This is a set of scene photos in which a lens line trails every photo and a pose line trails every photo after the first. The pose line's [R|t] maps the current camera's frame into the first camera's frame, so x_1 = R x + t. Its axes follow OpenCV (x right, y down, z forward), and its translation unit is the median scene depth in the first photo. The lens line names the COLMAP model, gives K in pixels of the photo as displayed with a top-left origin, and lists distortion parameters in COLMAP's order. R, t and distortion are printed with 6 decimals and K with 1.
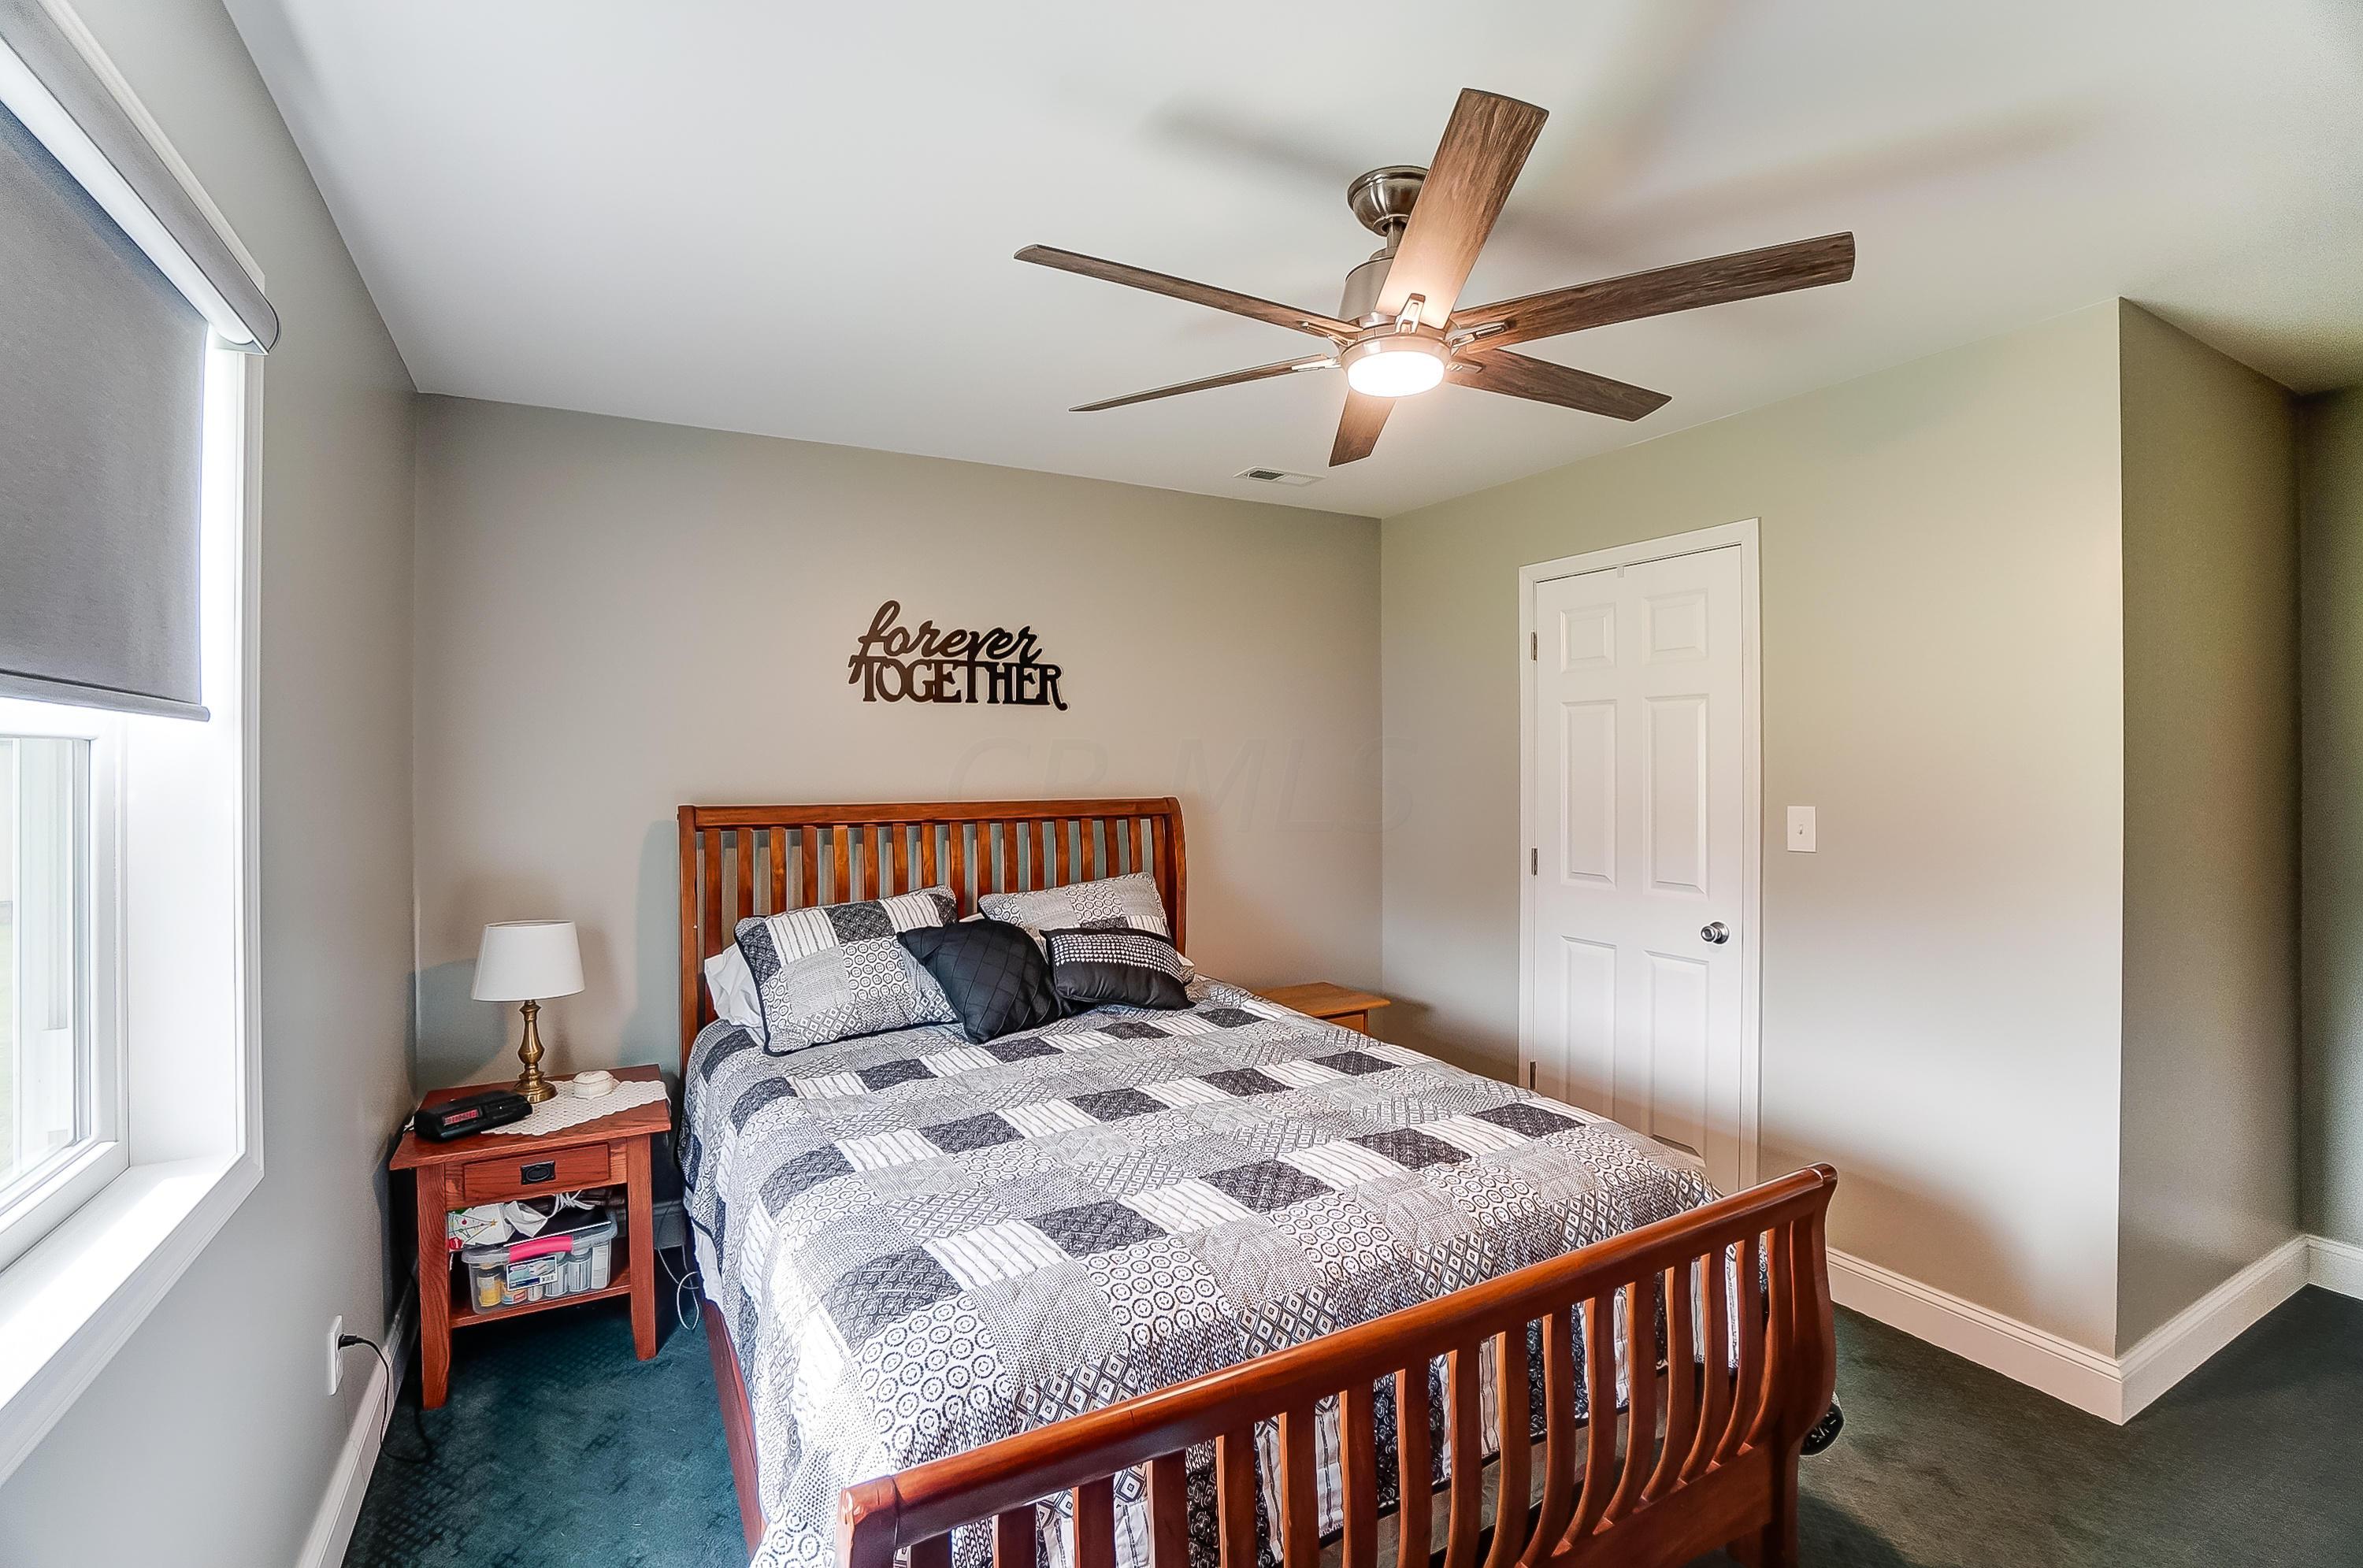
lens RADIAL K [[1036.8, 0, 1170.3], [0, 1036.8, 768.7], [0, 0, 1]] dist [-0.035901, 0.000503]
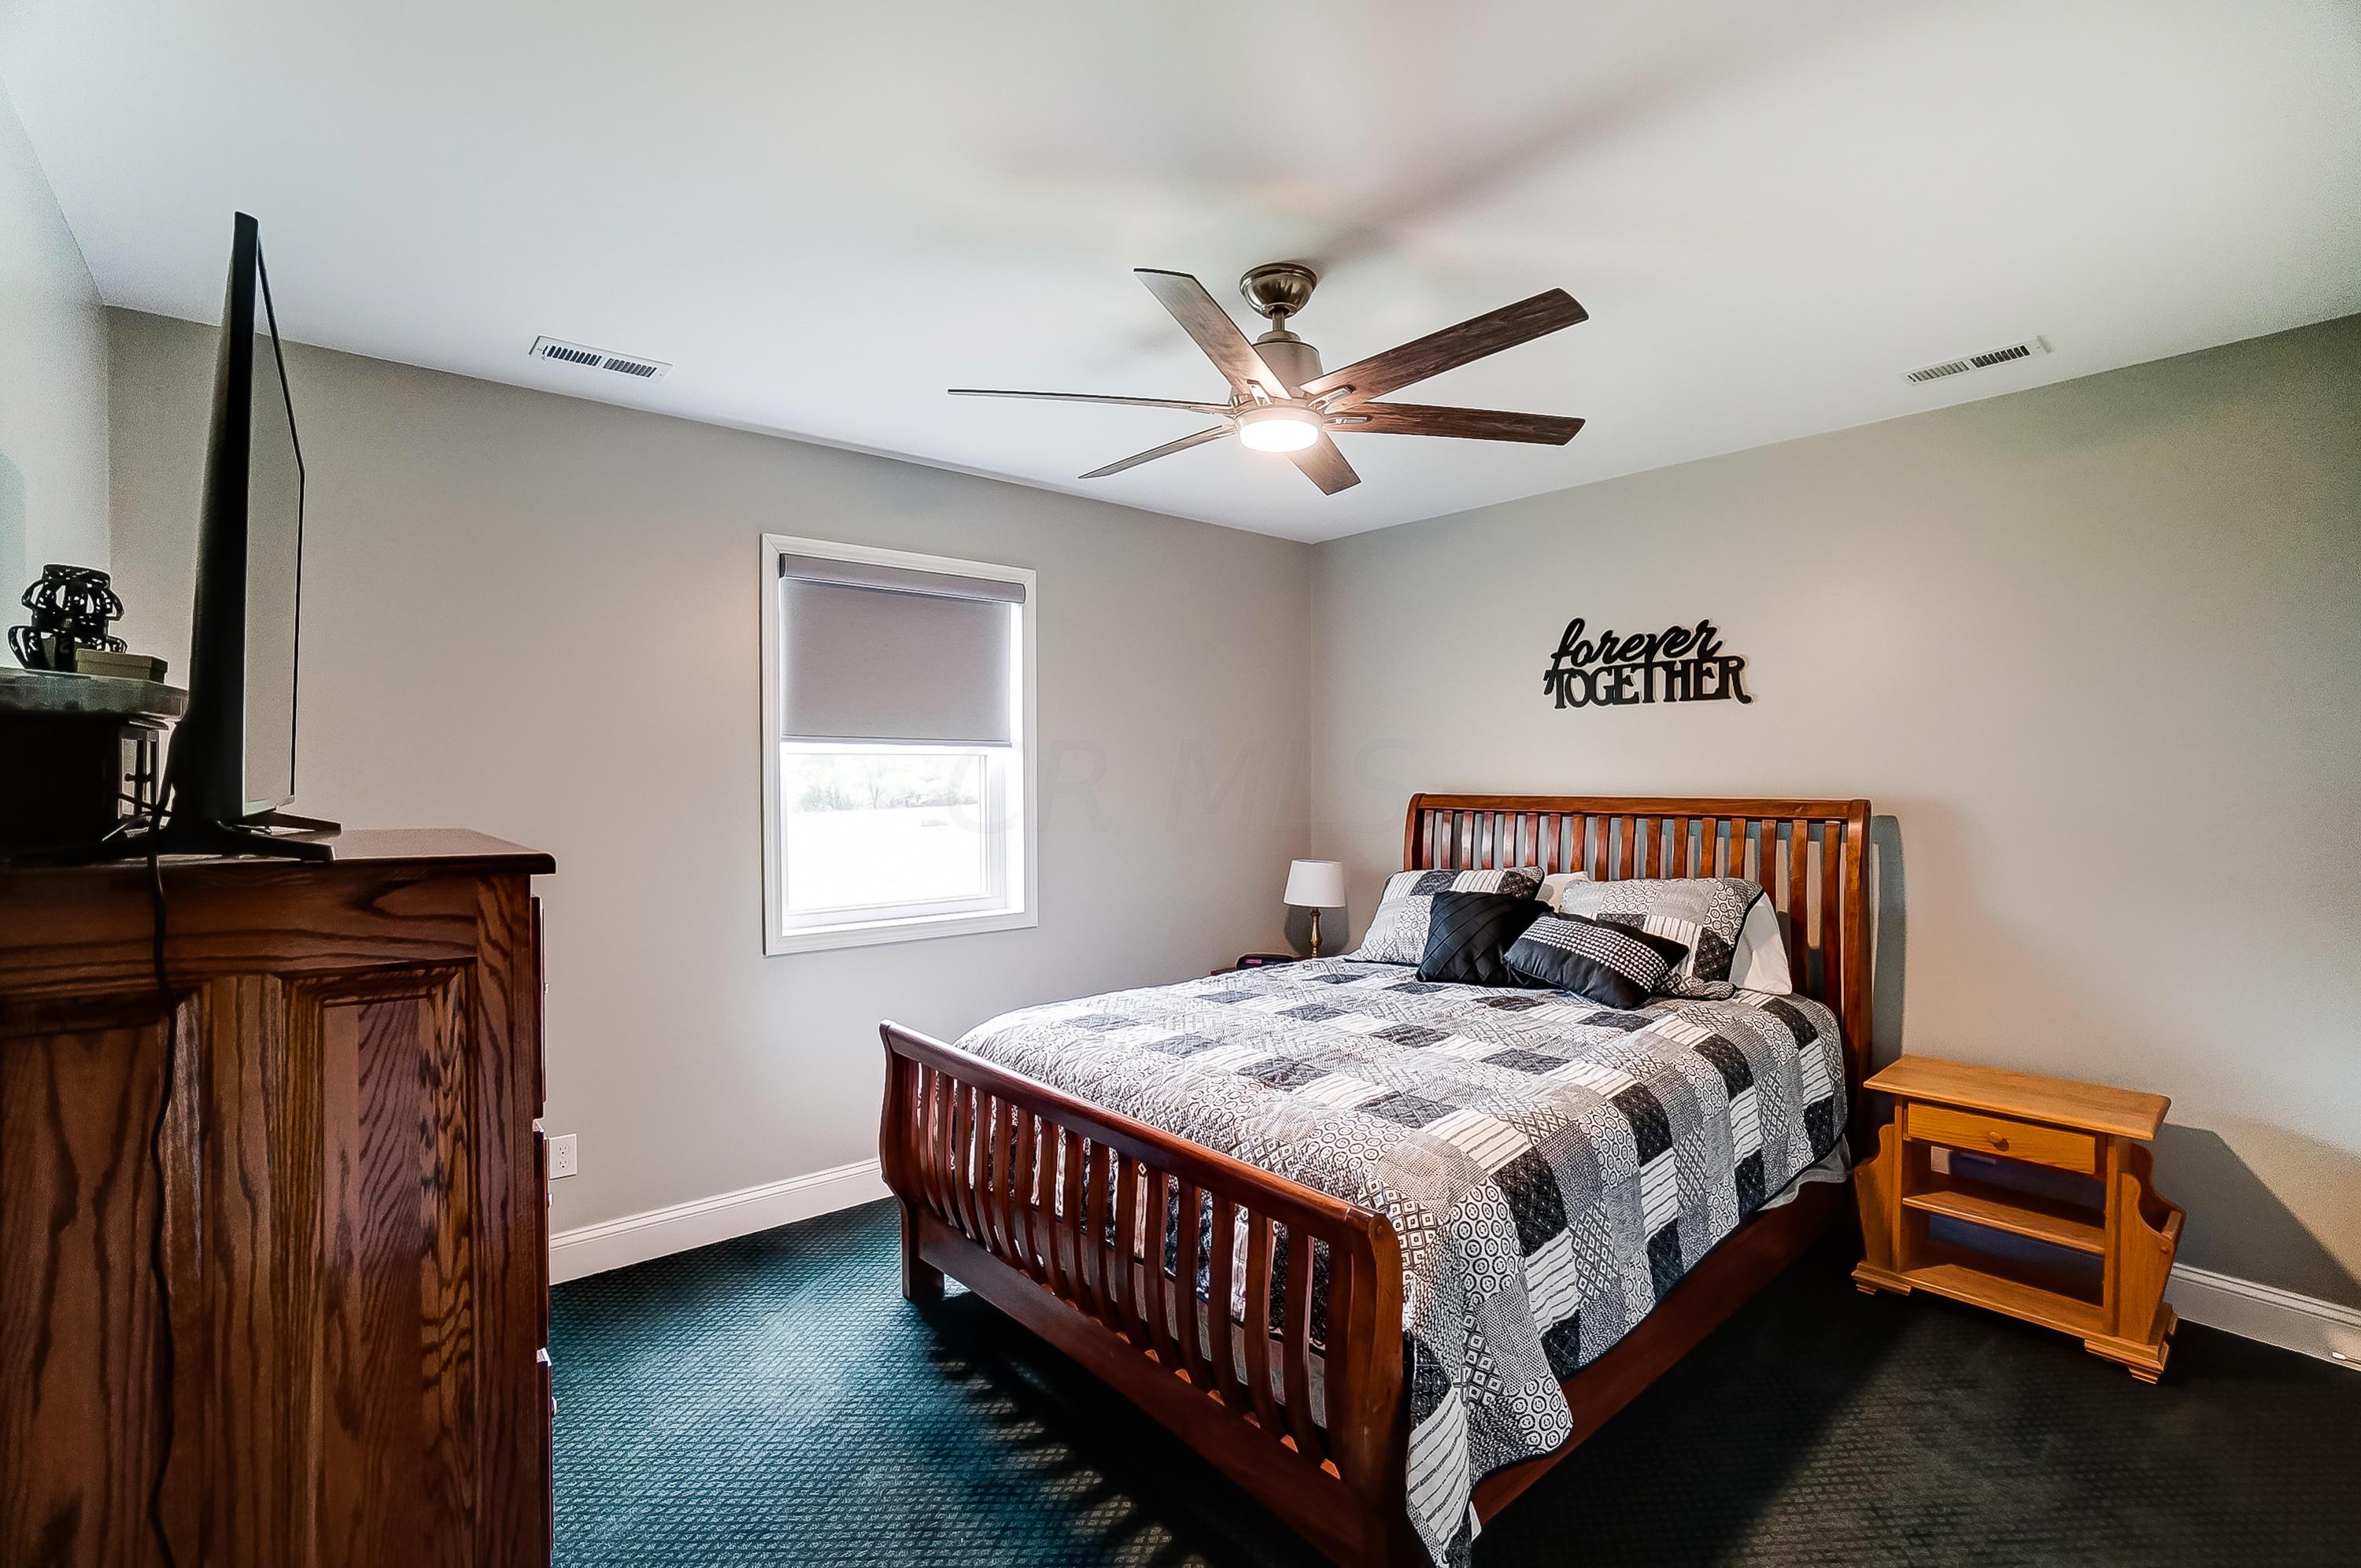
lens RADIAL K [[1035.8, 0, 1169.3], [0, 1035.8, 768.7], [0, 0, 1]] dist [-0.035901, 0.000503]
pose [[0.225122, 0.000370, -0.974330, 0.714832], [0.000624, 1.000000, 0.000524, 0.002062], [0.974330, -0.000726, 0.225122, 0.298862]]
